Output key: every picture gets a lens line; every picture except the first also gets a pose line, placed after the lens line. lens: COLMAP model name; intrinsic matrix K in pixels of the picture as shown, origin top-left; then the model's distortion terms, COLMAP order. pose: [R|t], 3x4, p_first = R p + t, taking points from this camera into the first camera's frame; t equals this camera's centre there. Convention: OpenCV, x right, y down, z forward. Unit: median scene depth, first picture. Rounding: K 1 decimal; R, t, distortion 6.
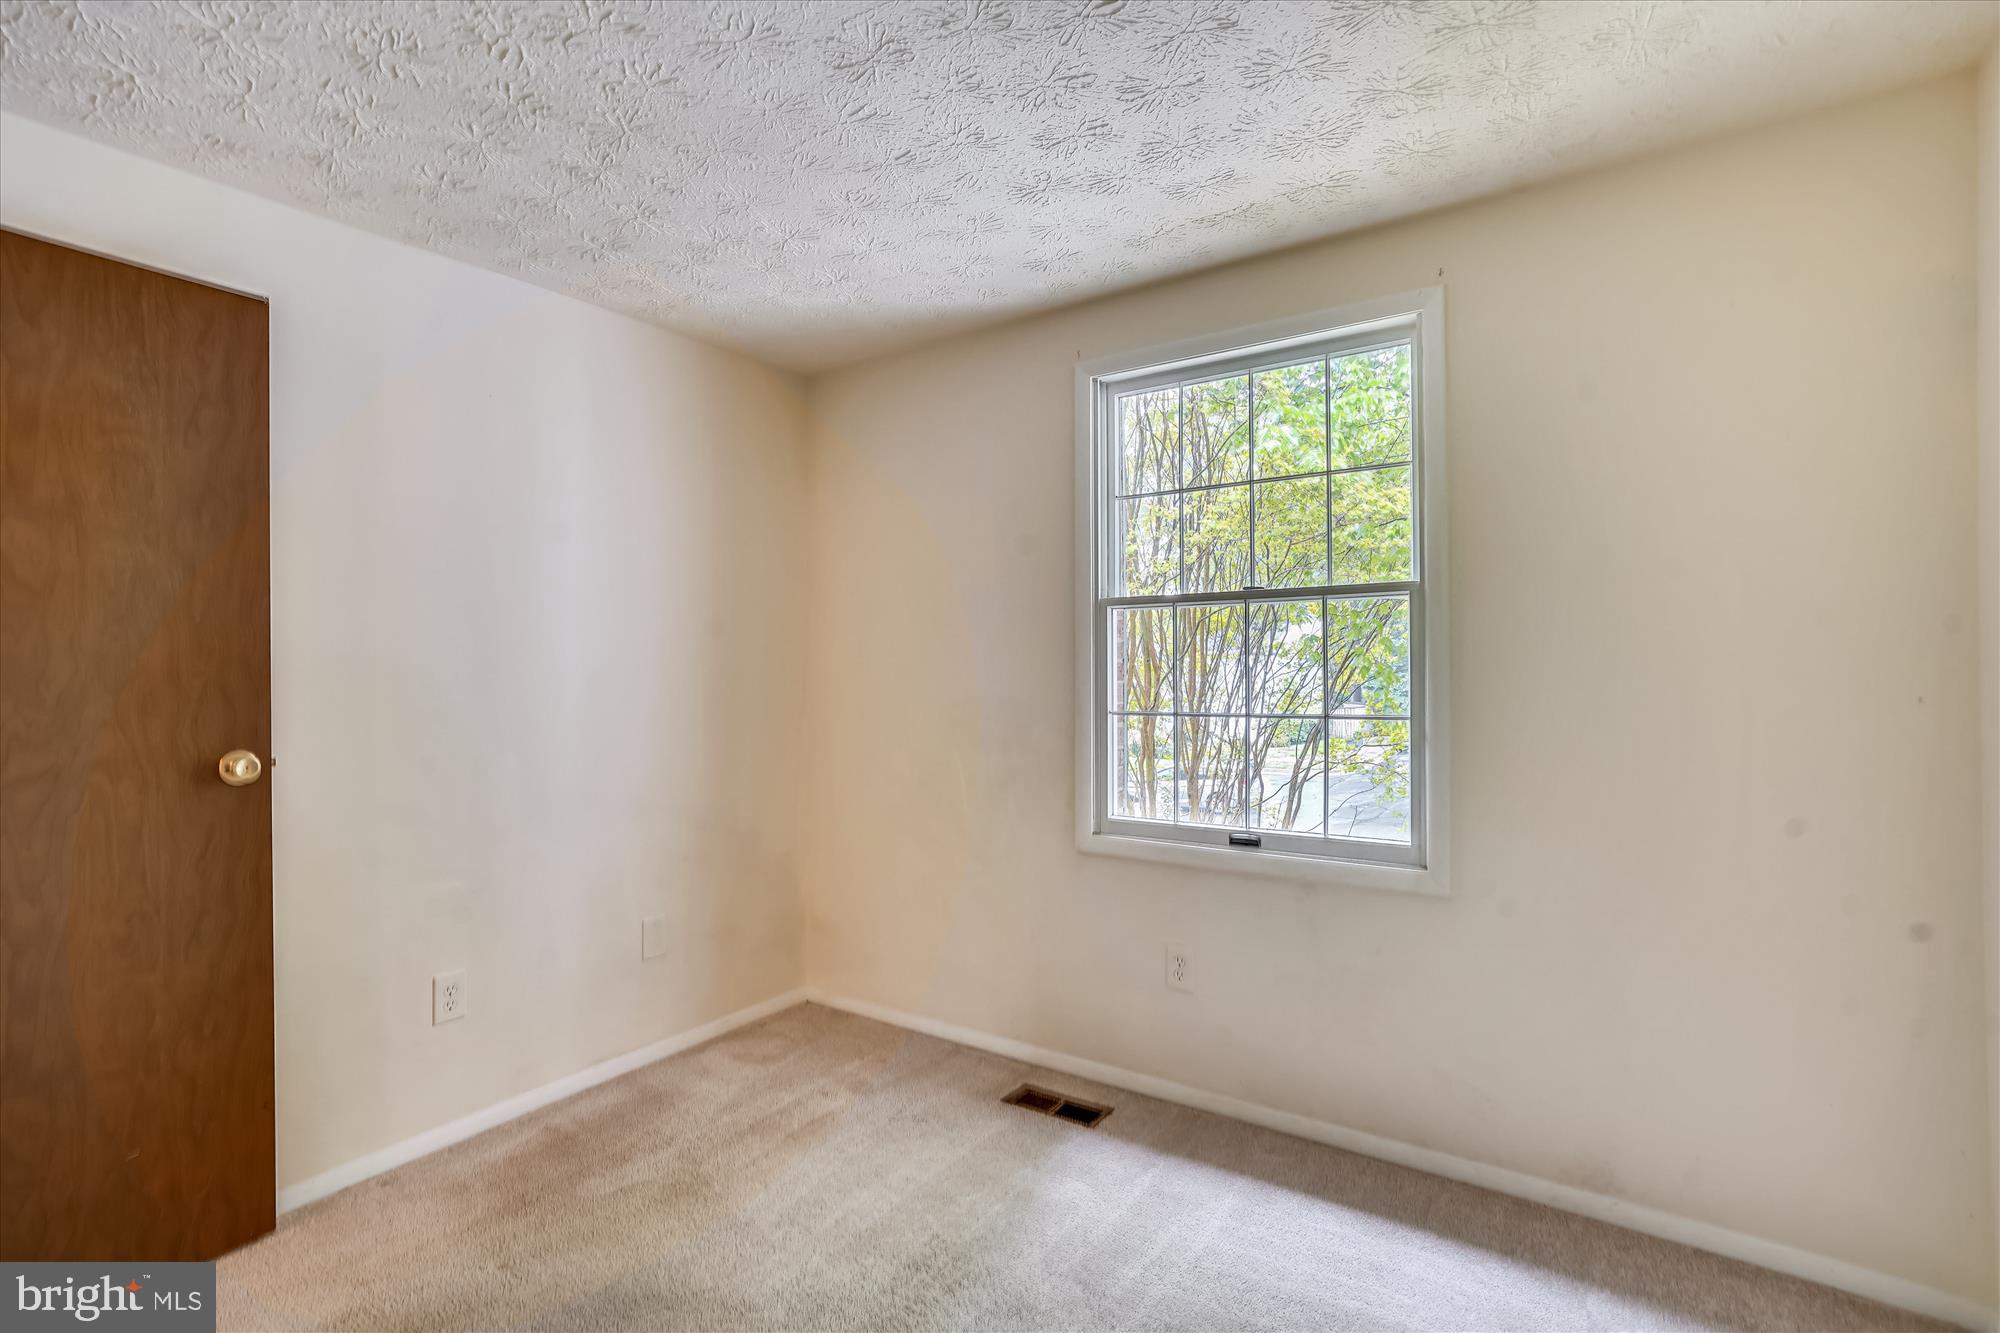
lens RADIAL K [[933.2, 0, 1002.2], [0, 933.2, 661.8], [0, 0, 1]] dist [-0.054203, 0.019201]
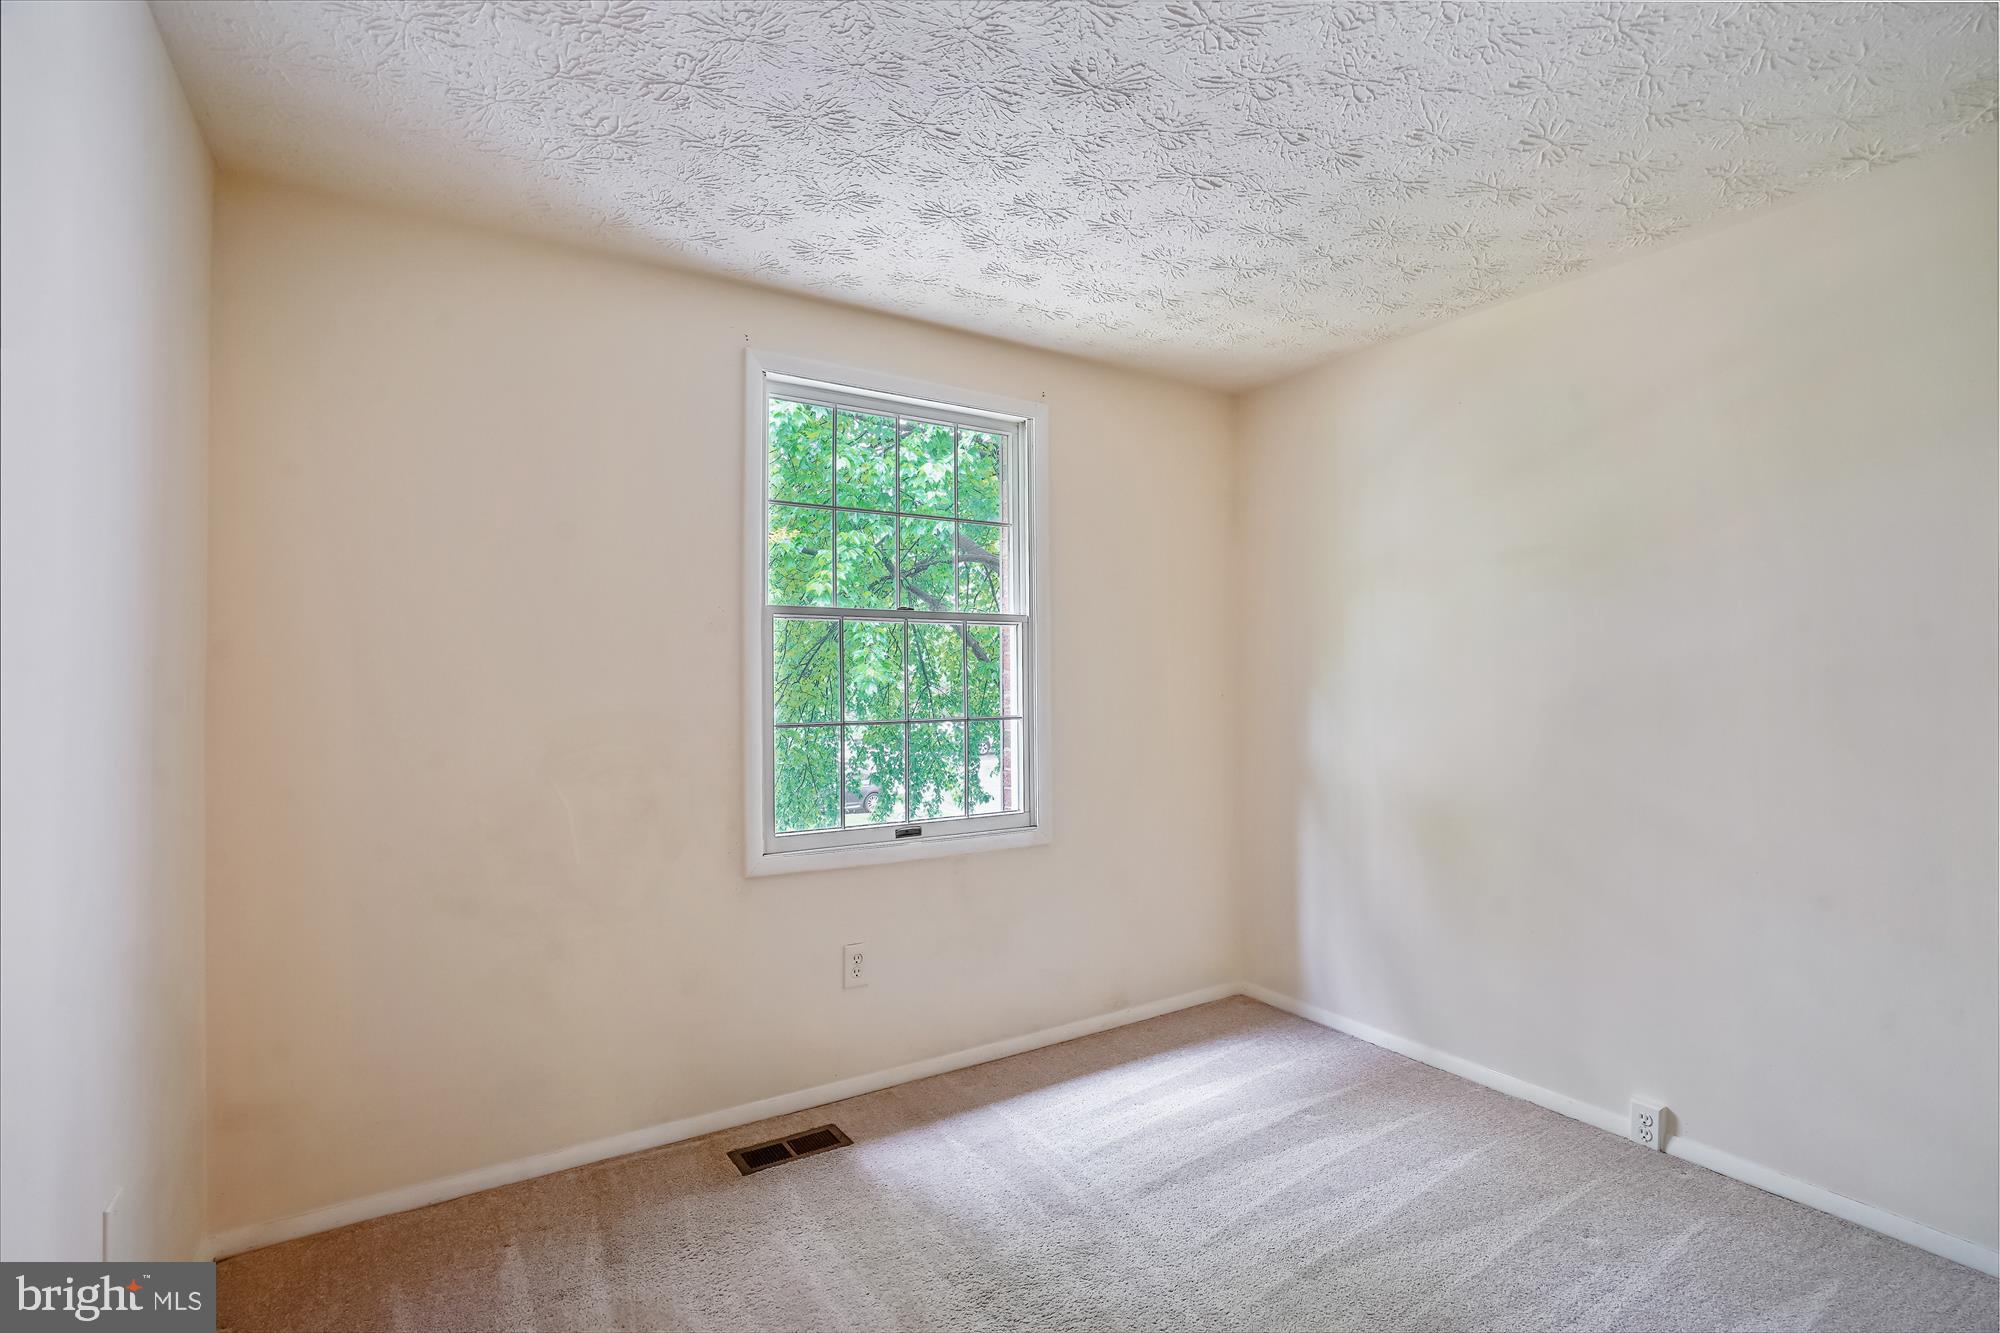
lens RADIAL K [[933.2, 0, 1002.2], [0, 933.2, 661.8], [0, 0, 1]] dist [-0.054203, 0.019201]
pose [[0.375534, 0.018170, 0.926630, -0.780668], [-0.004149, 0.999831, -0.017924, 0.006153], [-0.926799, 0.002886, 0.375546, 0.487640]]
